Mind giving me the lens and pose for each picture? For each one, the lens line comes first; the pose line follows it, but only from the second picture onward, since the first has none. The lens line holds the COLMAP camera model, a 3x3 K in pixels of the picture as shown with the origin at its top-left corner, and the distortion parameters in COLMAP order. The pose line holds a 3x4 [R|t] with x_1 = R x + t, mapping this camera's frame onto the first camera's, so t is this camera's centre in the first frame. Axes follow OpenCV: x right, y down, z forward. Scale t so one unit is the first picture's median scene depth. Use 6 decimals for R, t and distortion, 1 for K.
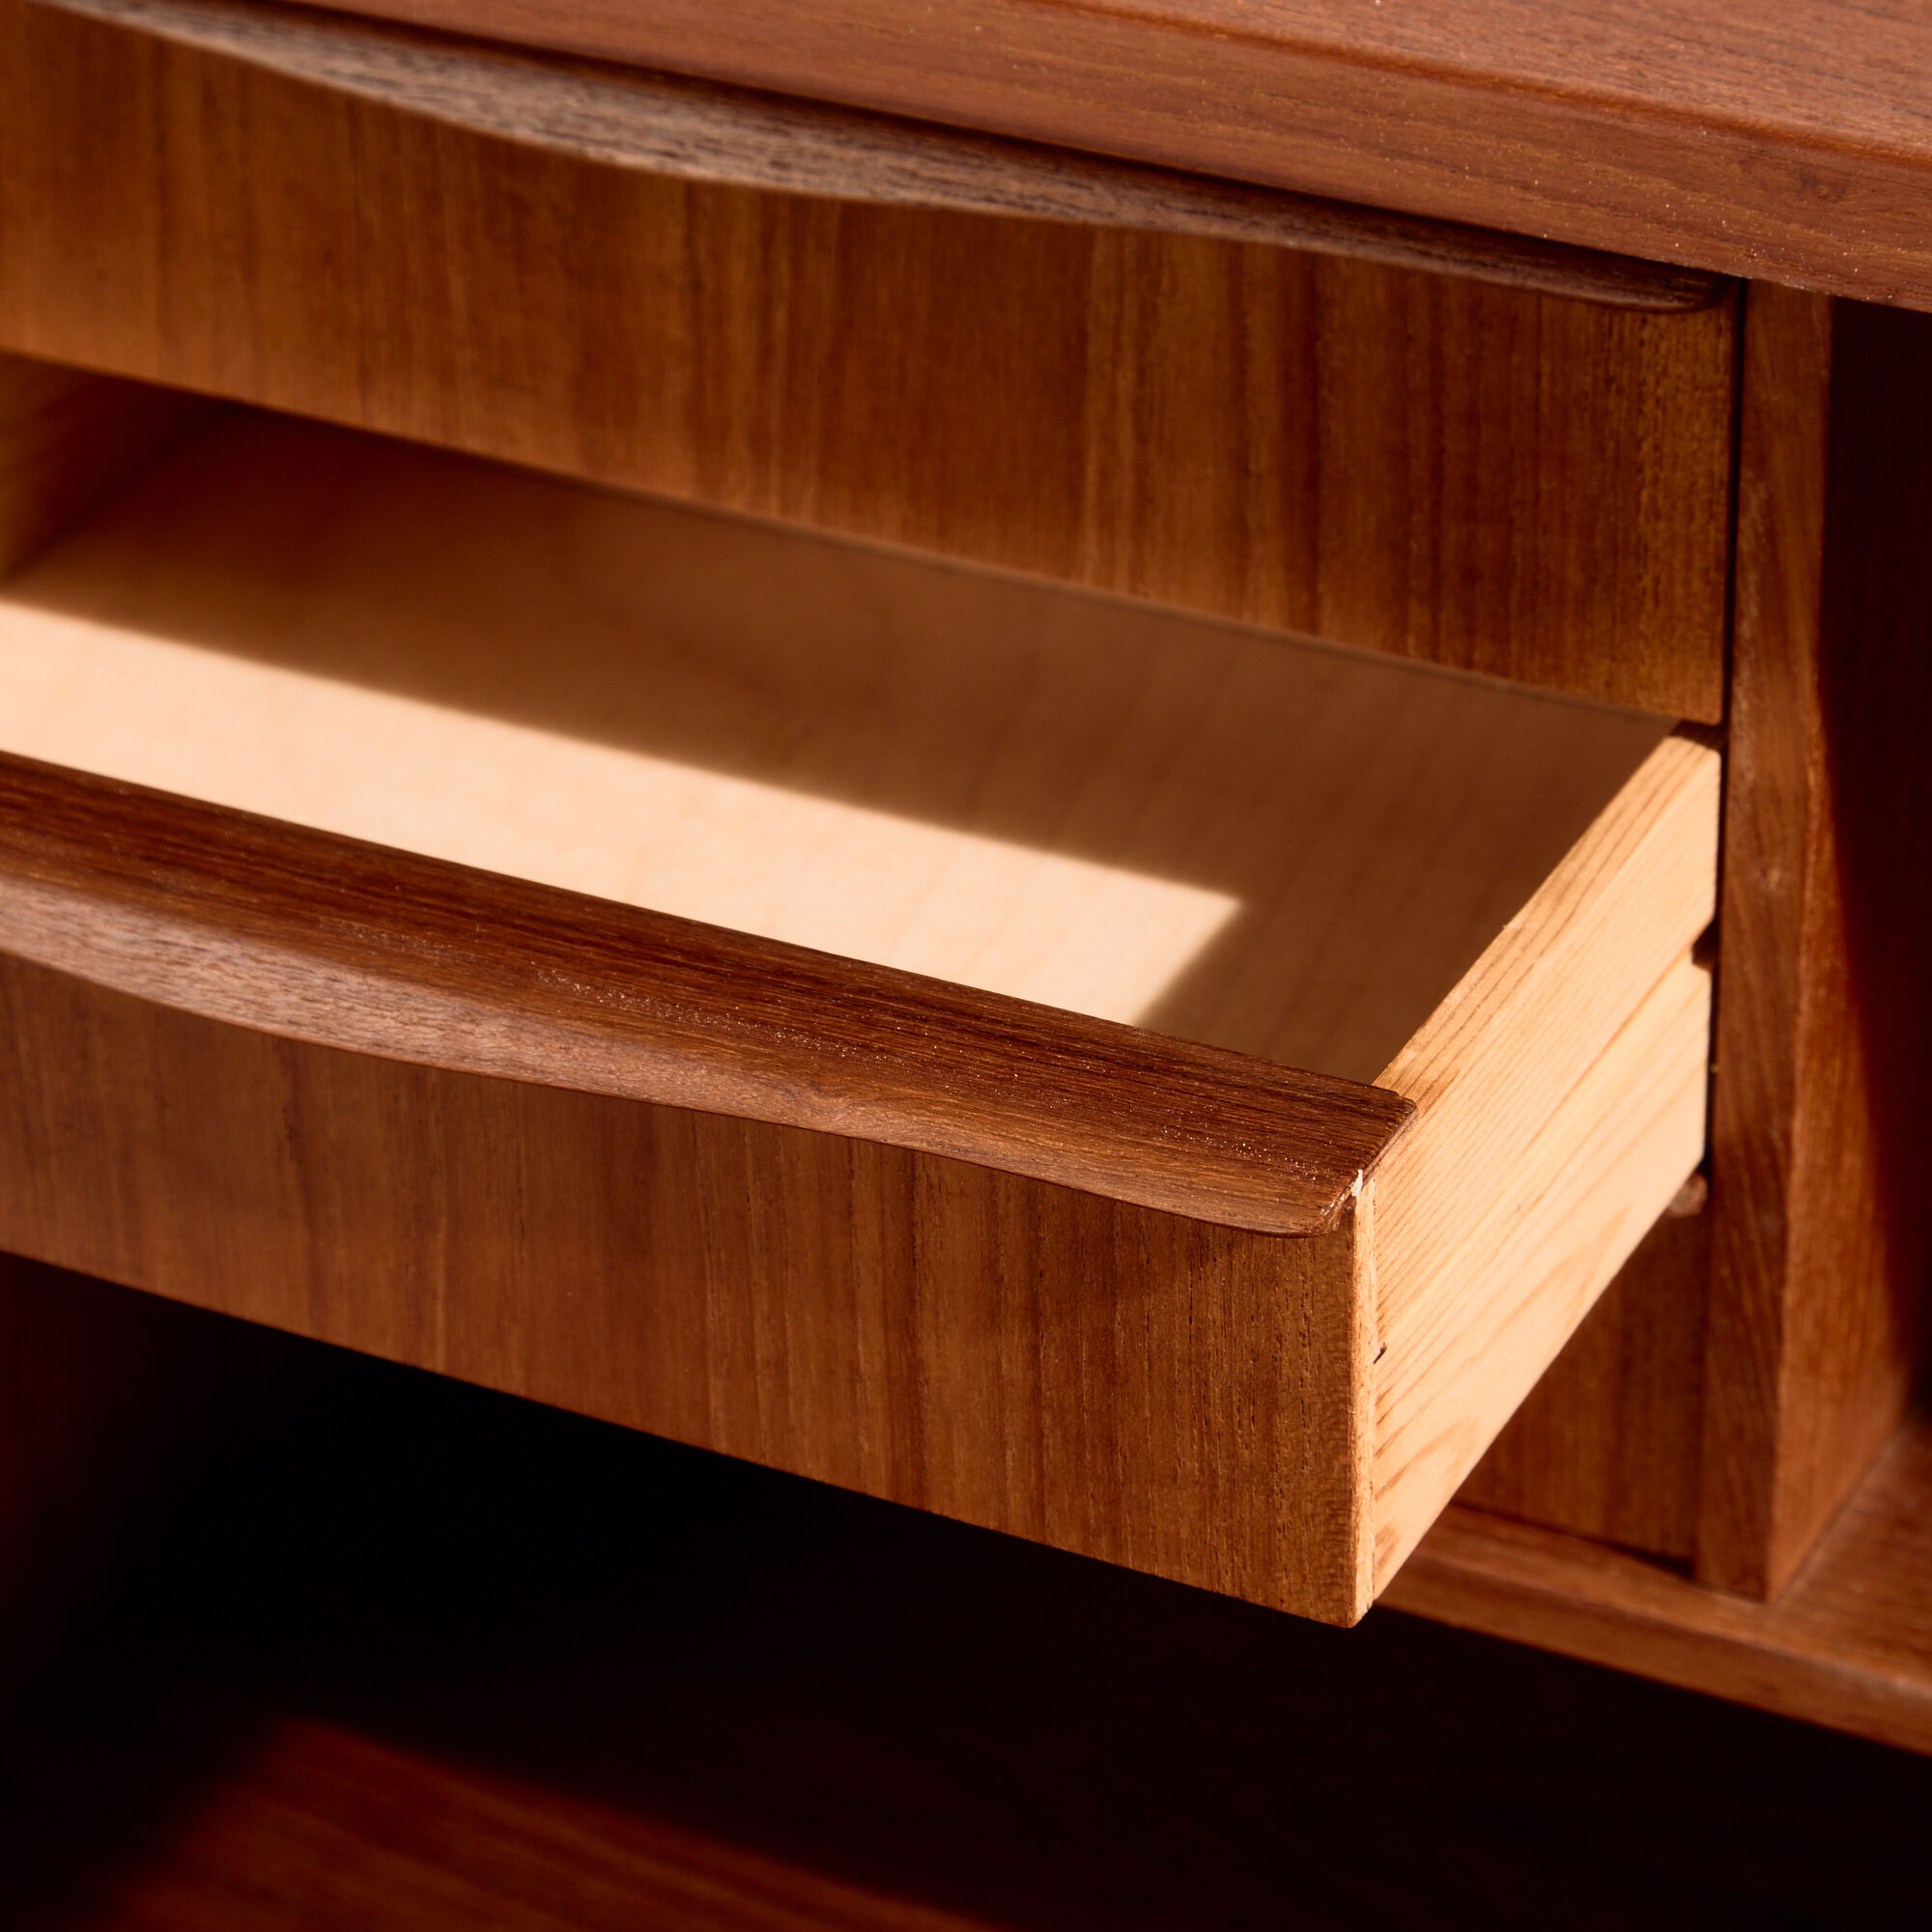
lens RADIAL K [[7093.6, 0, 966.0], [0, 7093.6, 966.0], [0, 0, 1]] dist [0.145746, 1.173931]
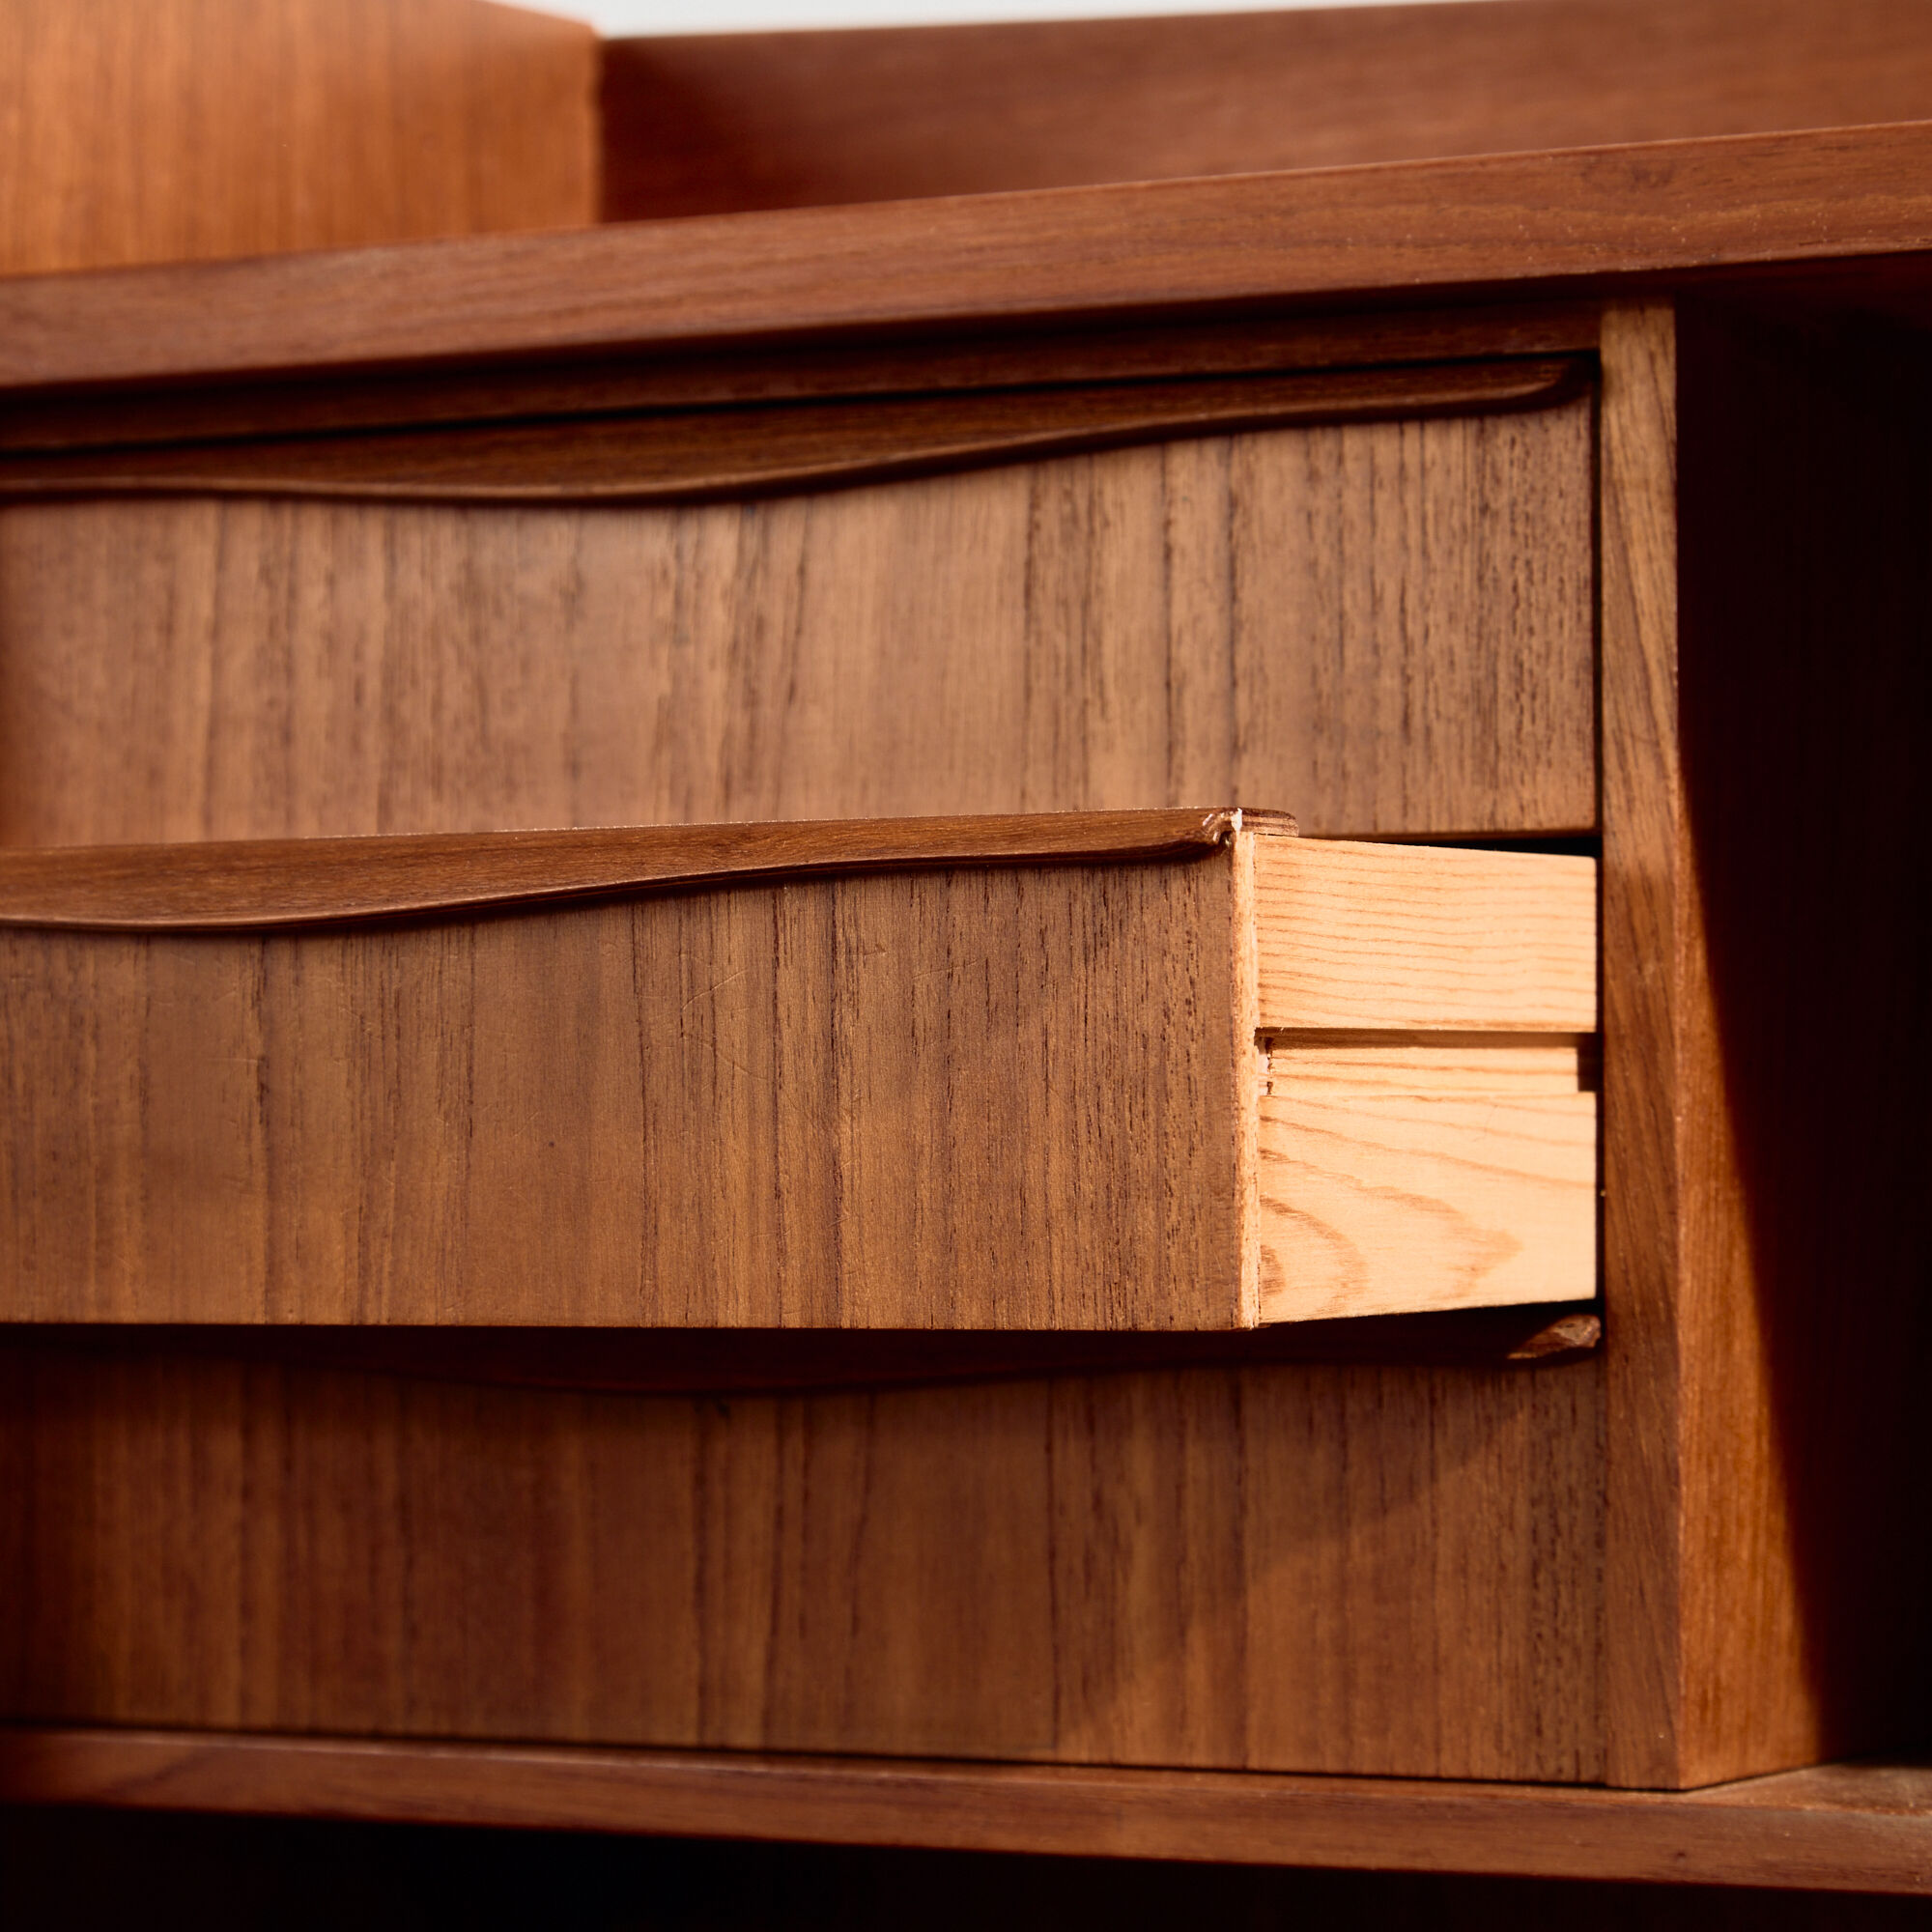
lens RADIAL K [[7093.6, 0, 966.0], [0, 7093.6, 966.0], [0, 0, 1]] dist [0.145746, 1.173931]
pose [[0.999474, 0.016937, -0.027650, 0.039954], [-0.029175, 0.841833, -0.538949, 0.575702], [0.014149, 0.539473, 0.841884, 0.089509]]
